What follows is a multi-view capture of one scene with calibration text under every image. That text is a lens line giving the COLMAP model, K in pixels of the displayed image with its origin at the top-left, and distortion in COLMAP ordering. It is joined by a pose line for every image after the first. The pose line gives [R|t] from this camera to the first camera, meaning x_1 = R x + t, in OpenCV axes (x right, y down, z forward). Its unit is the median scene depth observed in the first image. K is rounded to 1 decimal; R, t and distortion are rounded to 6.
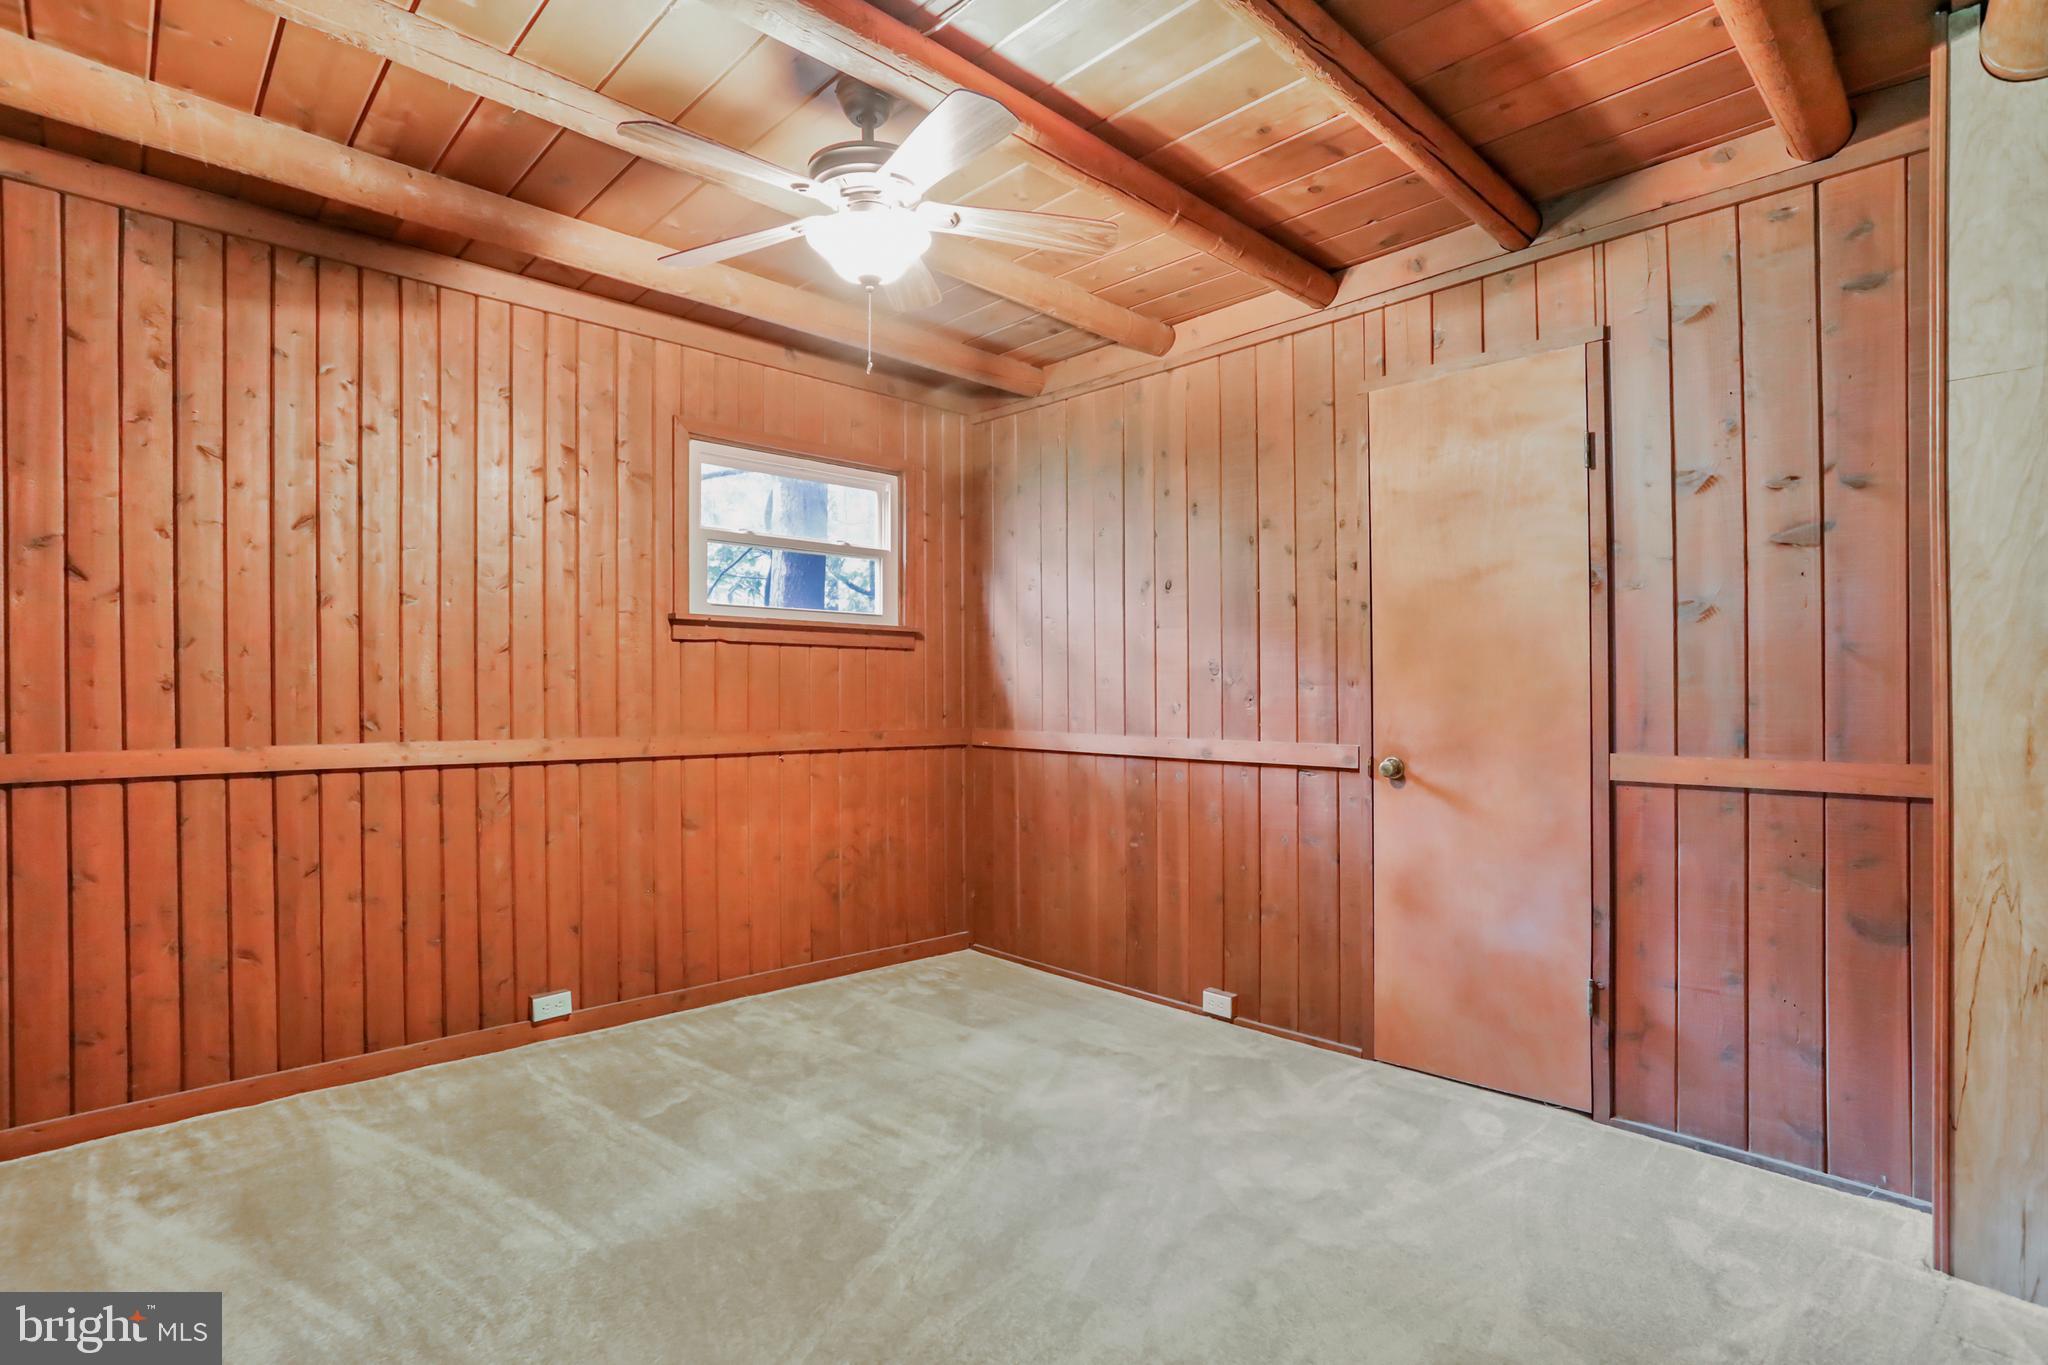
lens RADIAL K [[1007.0, 0, 1022.7], [0, 1007.0, 706.3], [0, 0, 1]] dist [-0.061042, 0.031007]
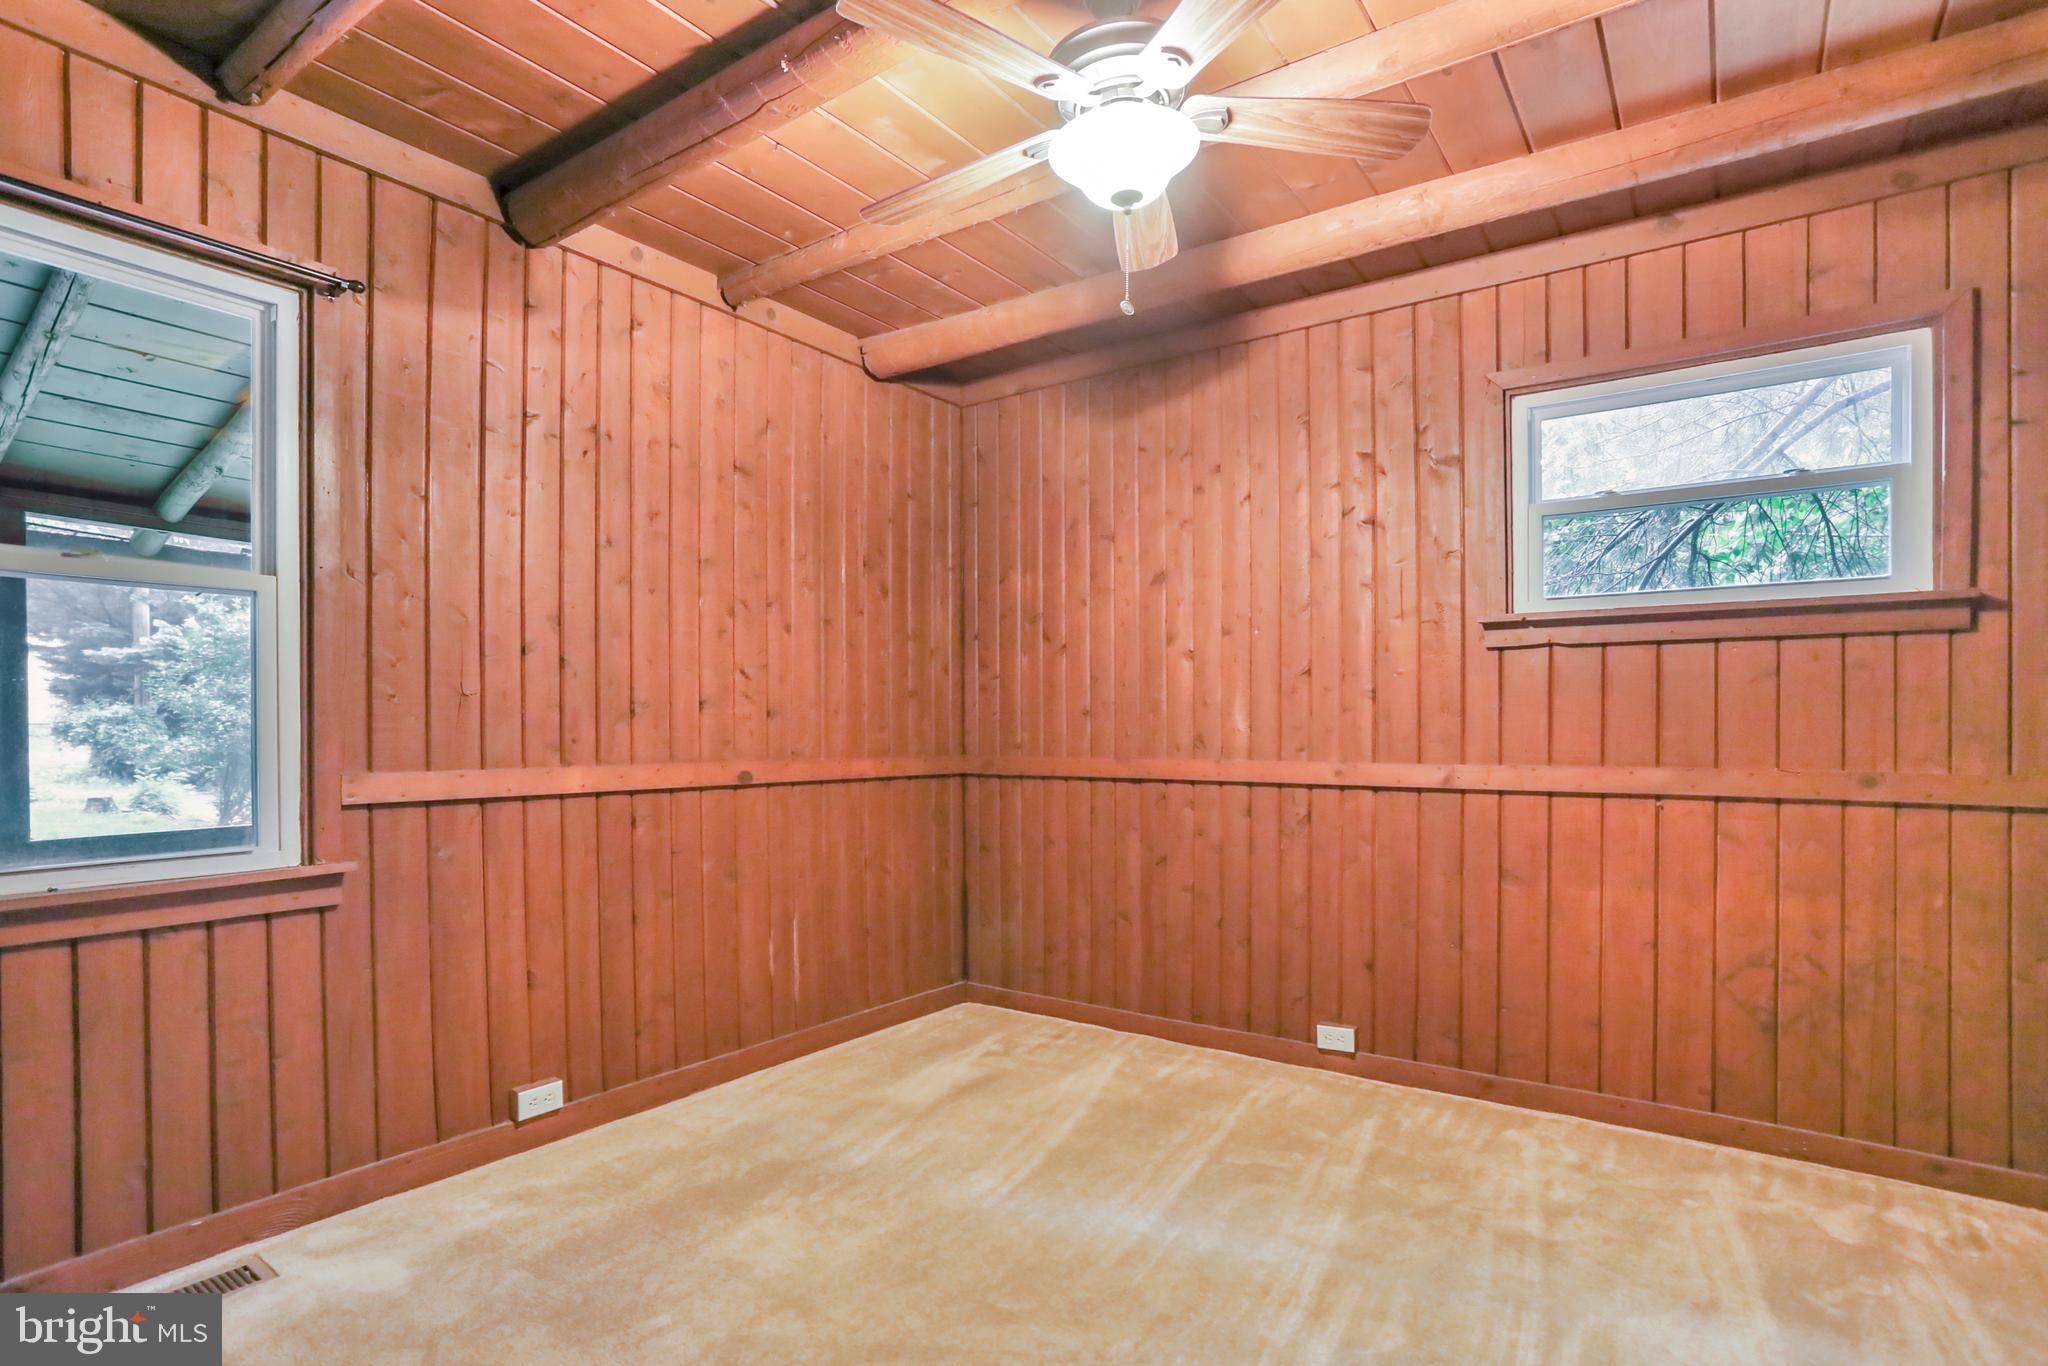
lens RADIAL K [[1019.2, 0, 1024.4], [0, 1019.2, 743.2], [0, 0, 1]] dist [-0.063101, 0.031500]
pose [[0.181214, 0.016800, -0.983300, 0.434651], [-0.005078, 0.999857, 0.016147, -0.000392], [0.983431, 0.002068, 0.181273, 0.519582]]
